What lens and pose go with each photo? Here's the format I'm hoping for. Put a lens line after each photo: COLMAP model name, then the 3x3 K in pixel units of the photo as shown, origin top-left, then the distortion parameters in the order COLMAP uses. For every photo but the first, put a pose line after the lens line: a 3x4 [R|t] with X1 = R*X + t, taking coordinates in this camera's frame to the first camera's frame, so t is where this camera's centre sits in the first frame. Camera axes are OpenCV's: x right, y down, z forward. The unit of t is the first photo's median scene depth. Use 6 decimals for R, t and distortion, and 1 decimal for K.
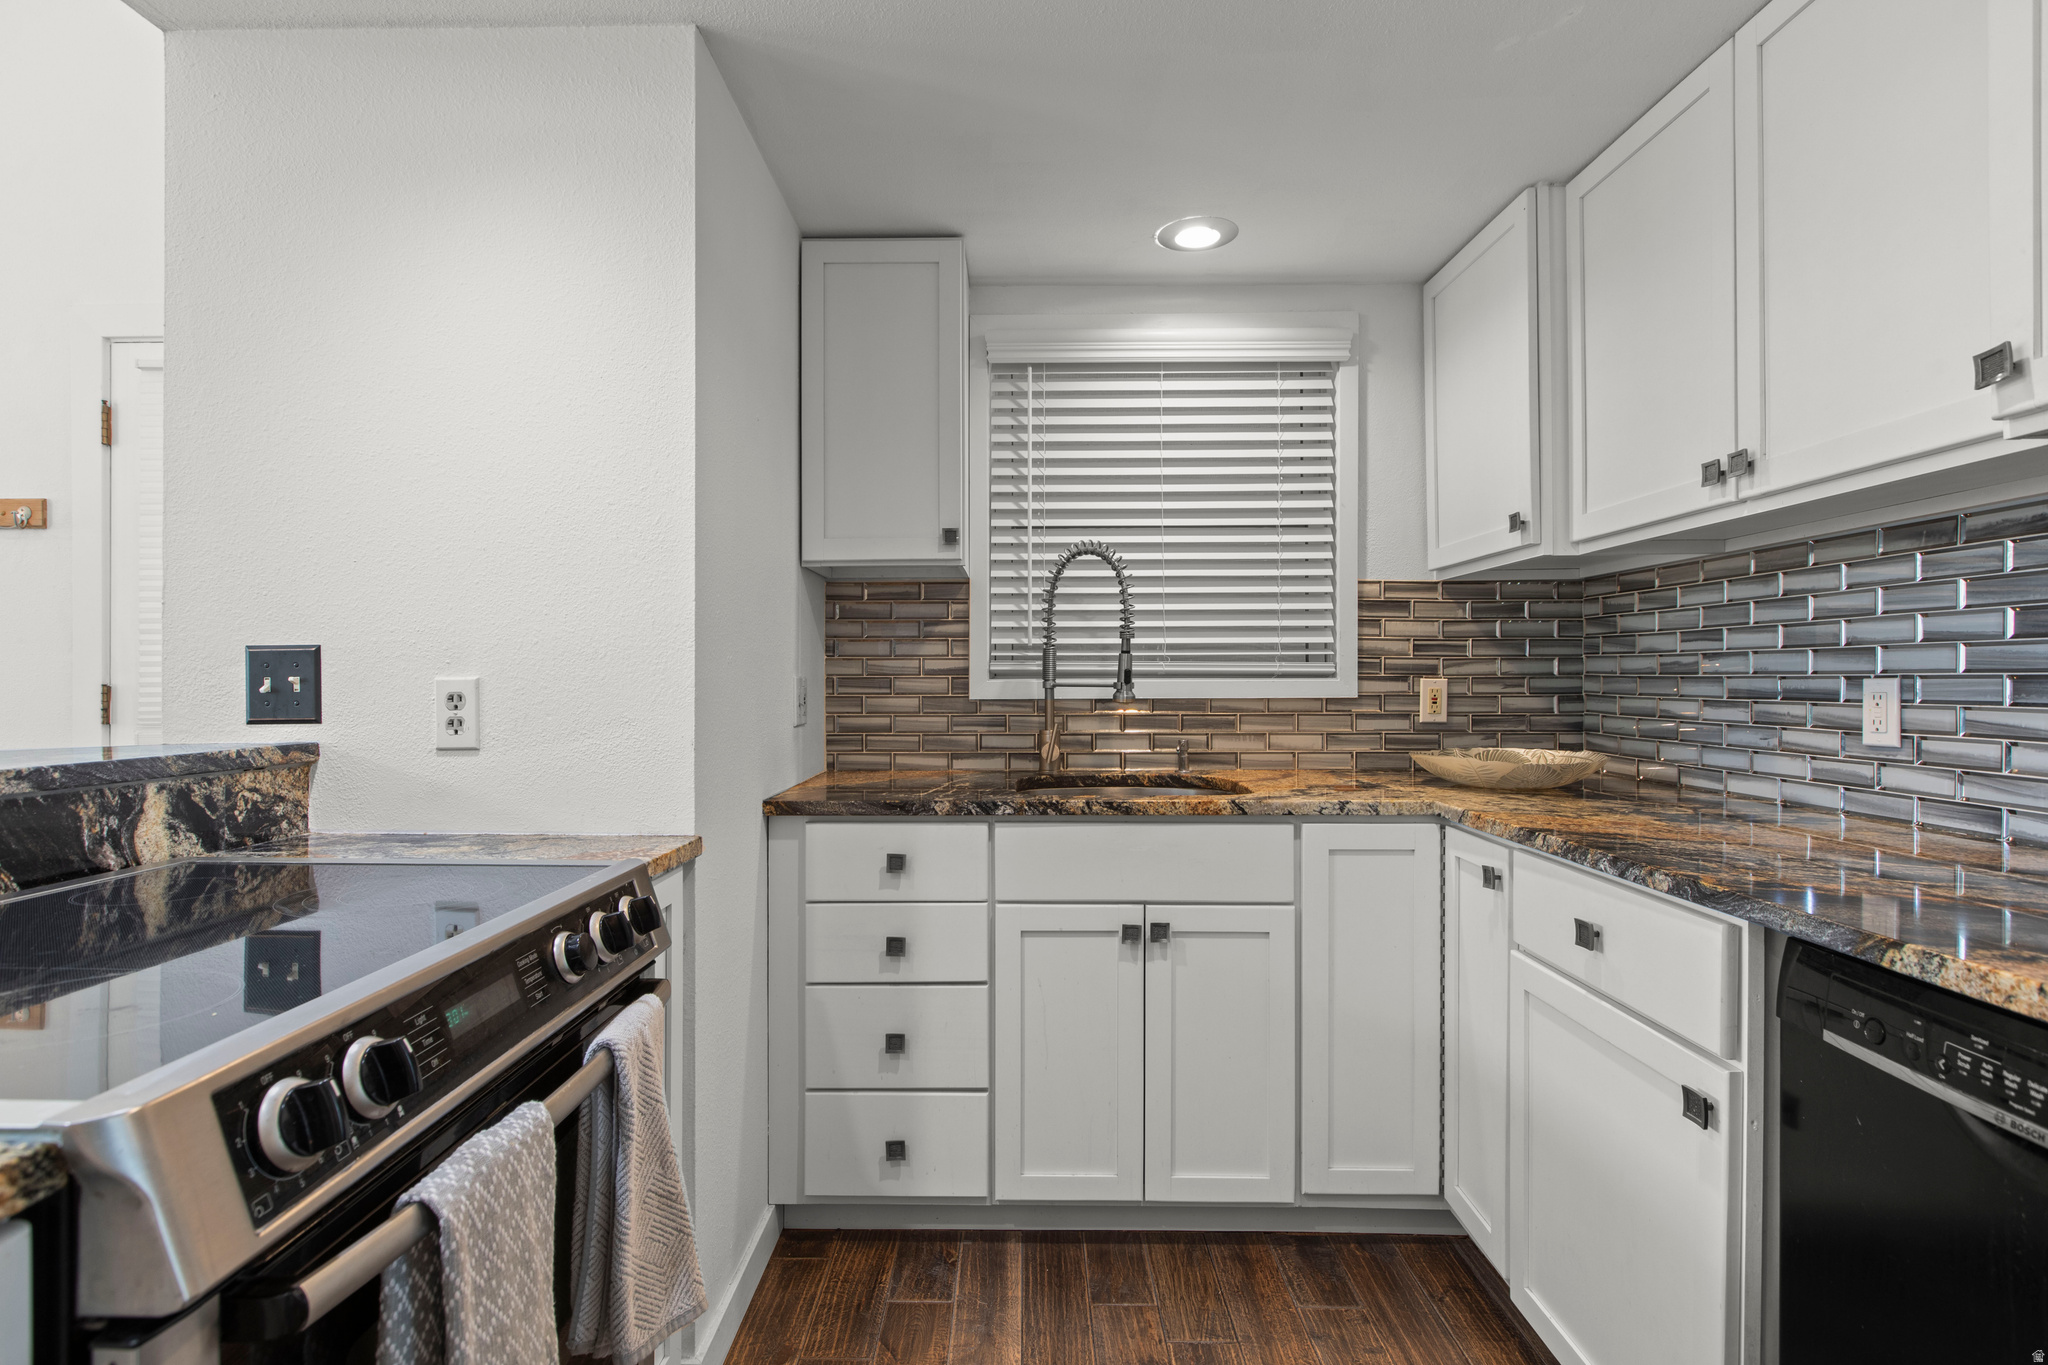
lens RADIAL K [[1016.9, 0, 1014.4], [0, 1016.9, 682.0], [0, 0, 1]] dist [0.001942, -0.002458]
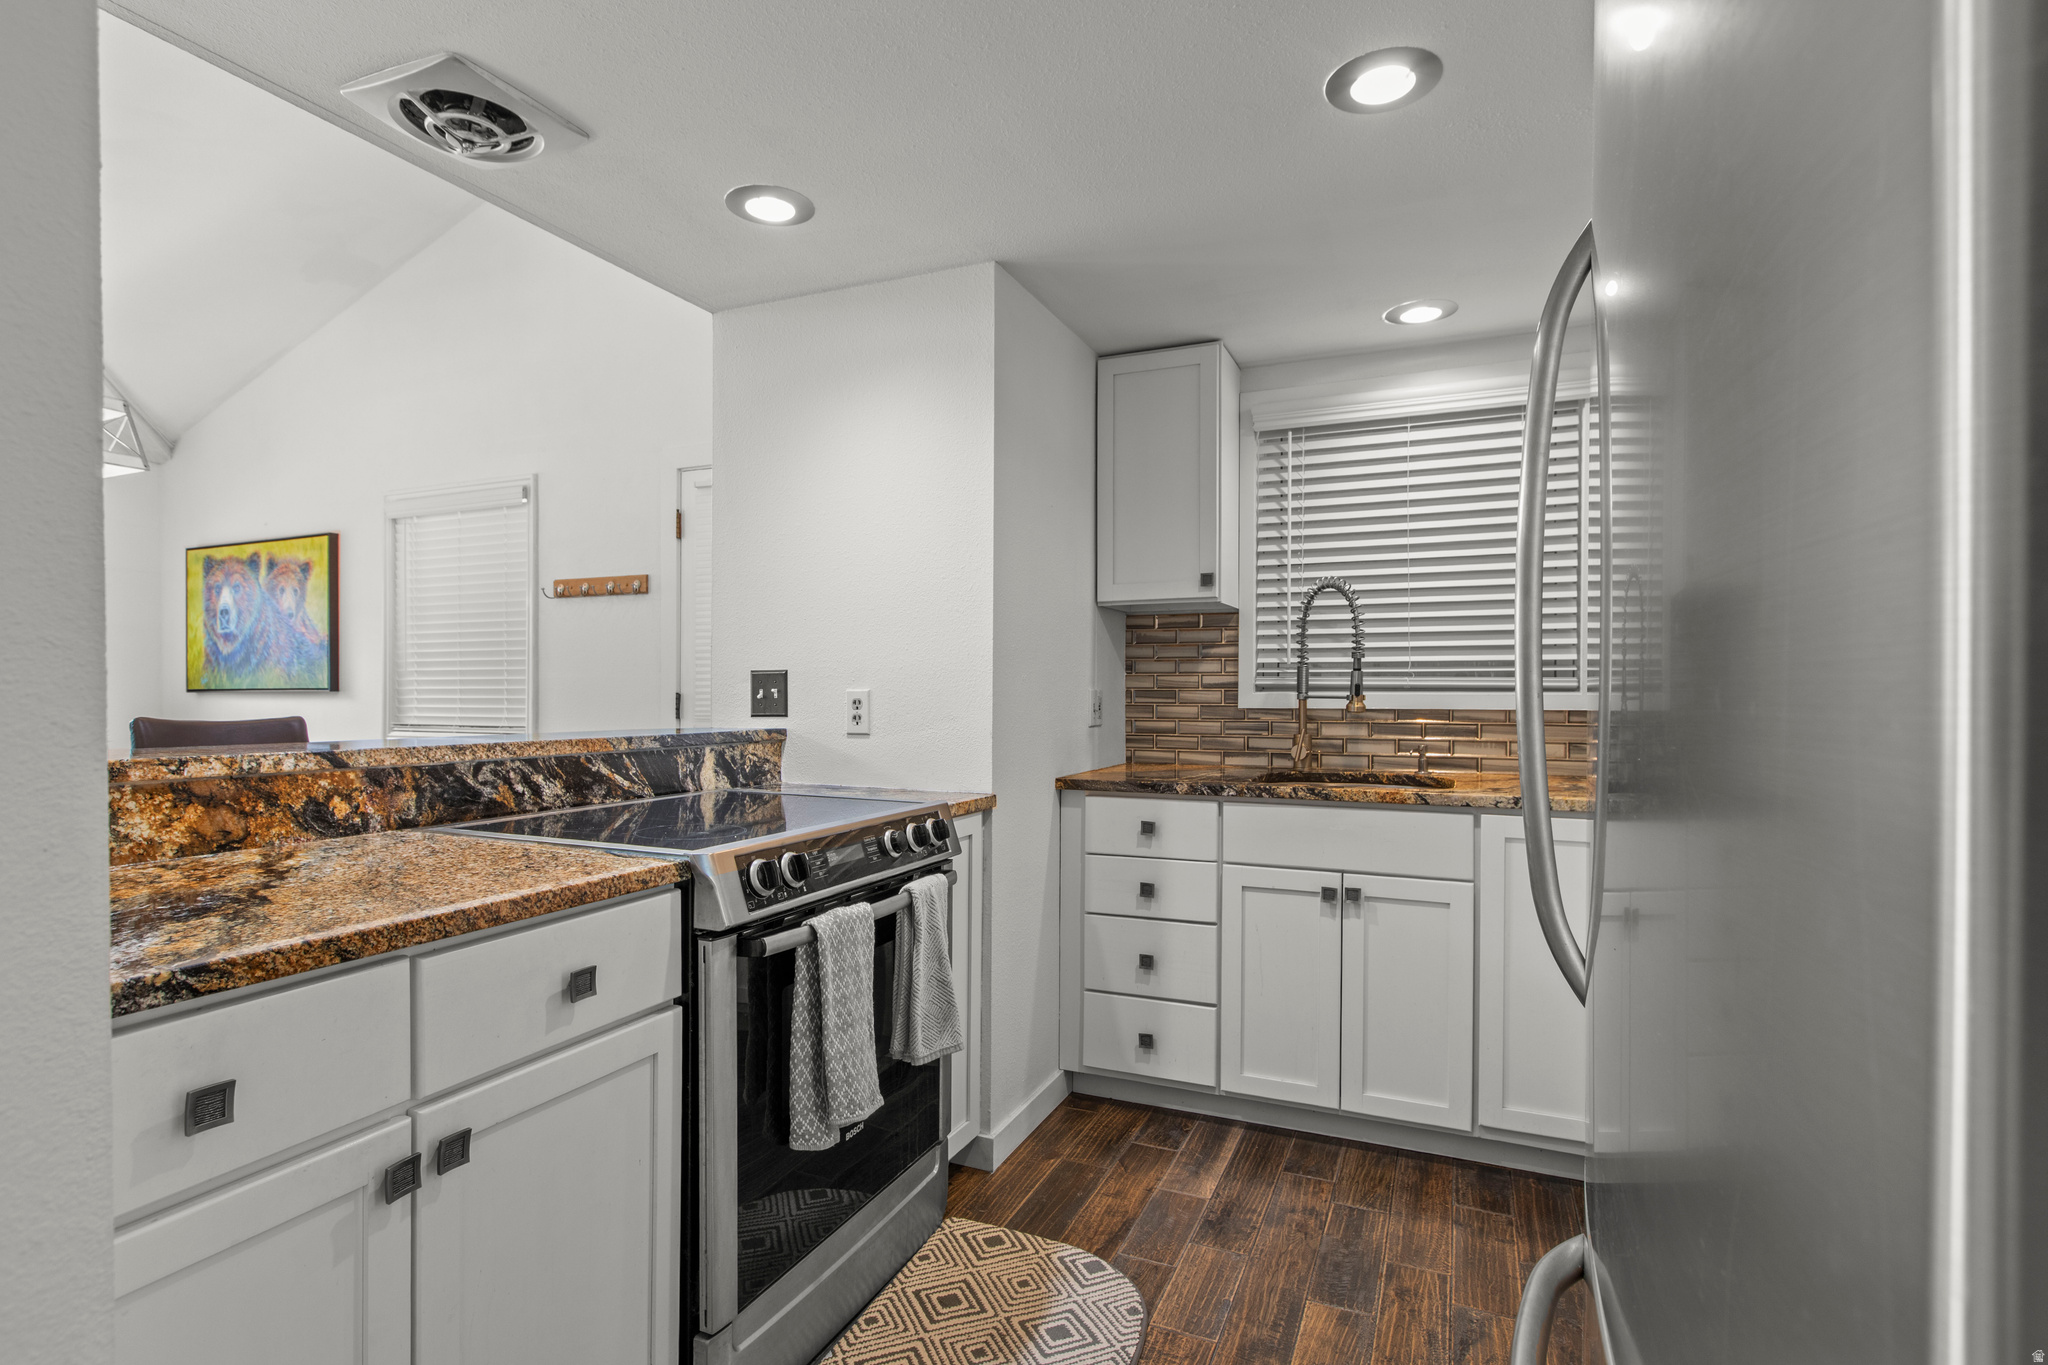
lens RADIAL K [[1021.0, 0, 1012.9], [0, 1021.0, 696.6], [0, 0, 1]] dist [0.000549, -0.000356]
pose [[0.920951, 0.005813, -0.389636, 0.244336], [-0.004483, 0.999981, 0.004320, -0.001119], [0.389654, -0.002232, 0.920959, -0.312619]]
